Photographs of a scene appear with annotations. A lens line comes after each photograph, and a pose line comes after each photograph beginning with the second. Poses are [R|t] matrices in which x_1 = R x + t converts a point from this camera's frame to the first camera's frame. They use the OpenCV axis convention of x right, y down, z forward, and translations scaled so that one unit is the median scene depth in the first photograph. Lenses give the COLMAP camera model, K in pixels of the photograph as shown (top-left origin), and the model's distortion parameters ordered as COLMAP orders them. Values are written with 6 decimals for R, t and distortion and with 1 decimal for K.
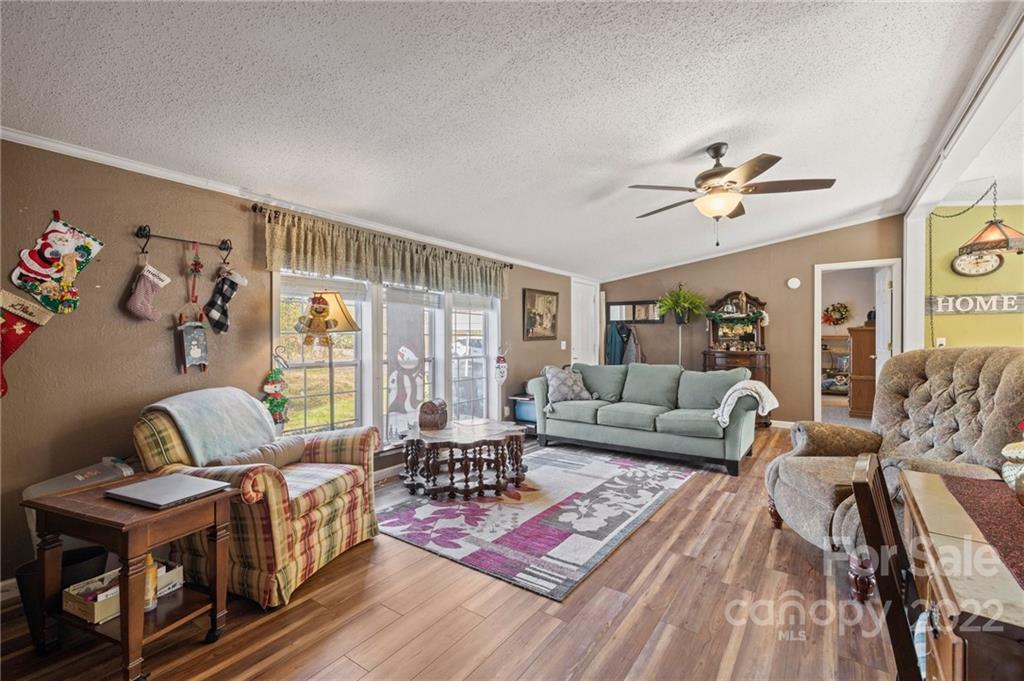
lens RADIAL K [[442.1, 0, 513.3], [0, 442.1, 337.6], [0, 0, 1]] dist [0.001844, 0.000012]
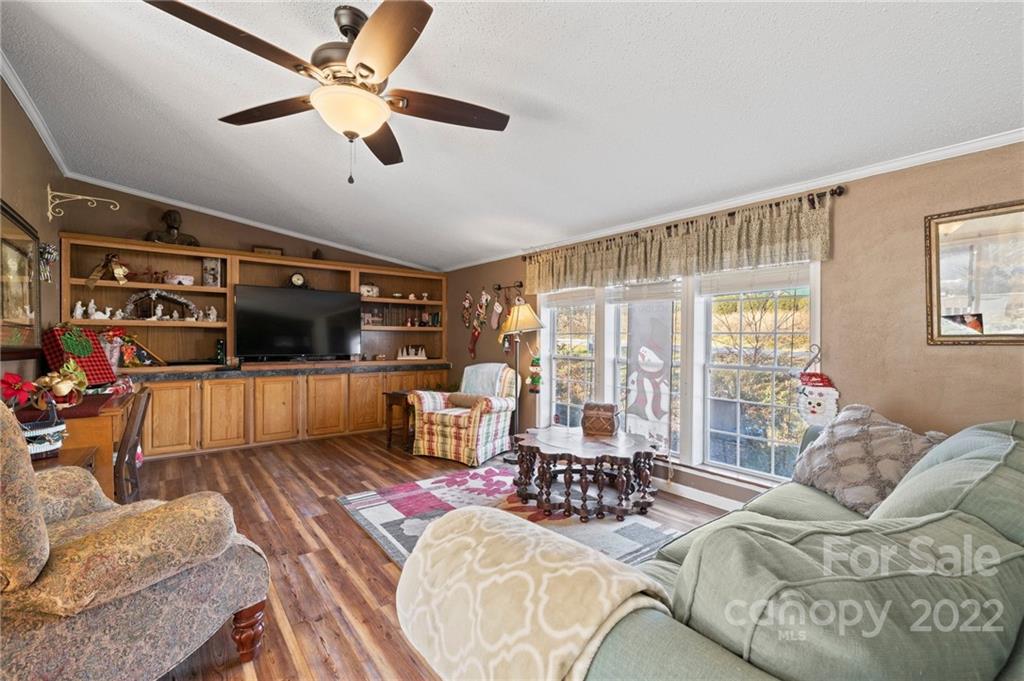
lens RADIAL K [[442.1, 0, 518.4], [0, 442.1, 340.2], [0, 0, 1]] dist [0.001844, 0.000012]
pose [[-0.275627, 0.004734, -0.961253, 0.953889], [-0.002991, 0.999979, 0.005782, 0.002676], [0.961260, 0.004469, -0.275607, 1.353439]]
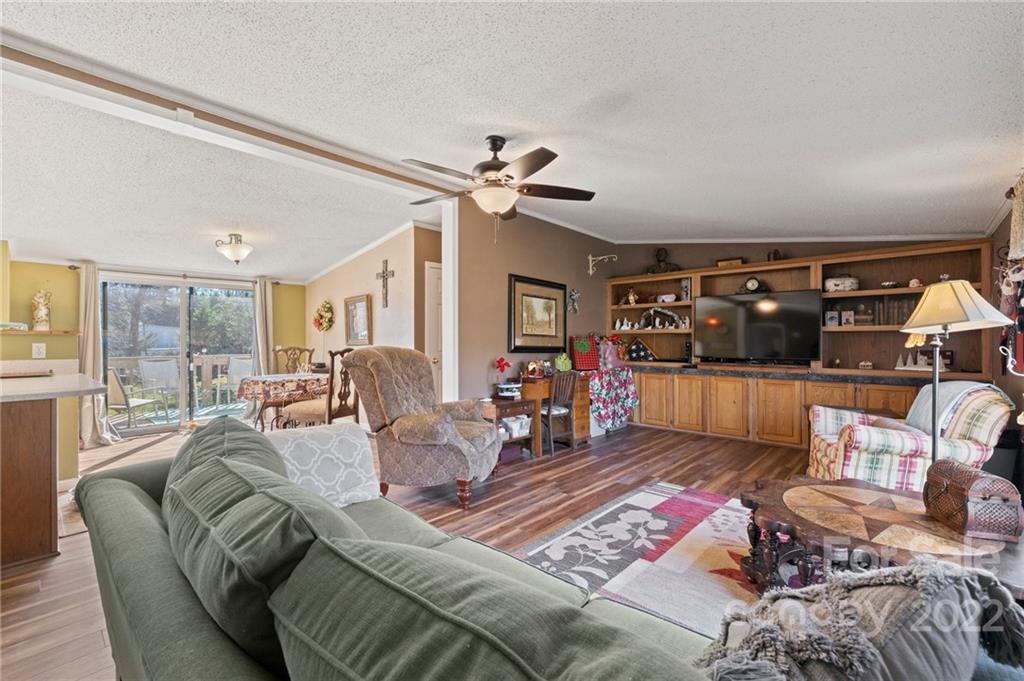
lens RADIAL K [[442.1, 0, 516.7], [0, 442.1, 340.3], [0, 0, 1]] dist [0.001844, 0.000012]
pose [[-0.993986, 0.004128, 0.109432, 0.306309], [0.003798, 0.999988, -0.003231, 0.005222], [-0.109444, -0.002796, -0.993989, 1.892556]]
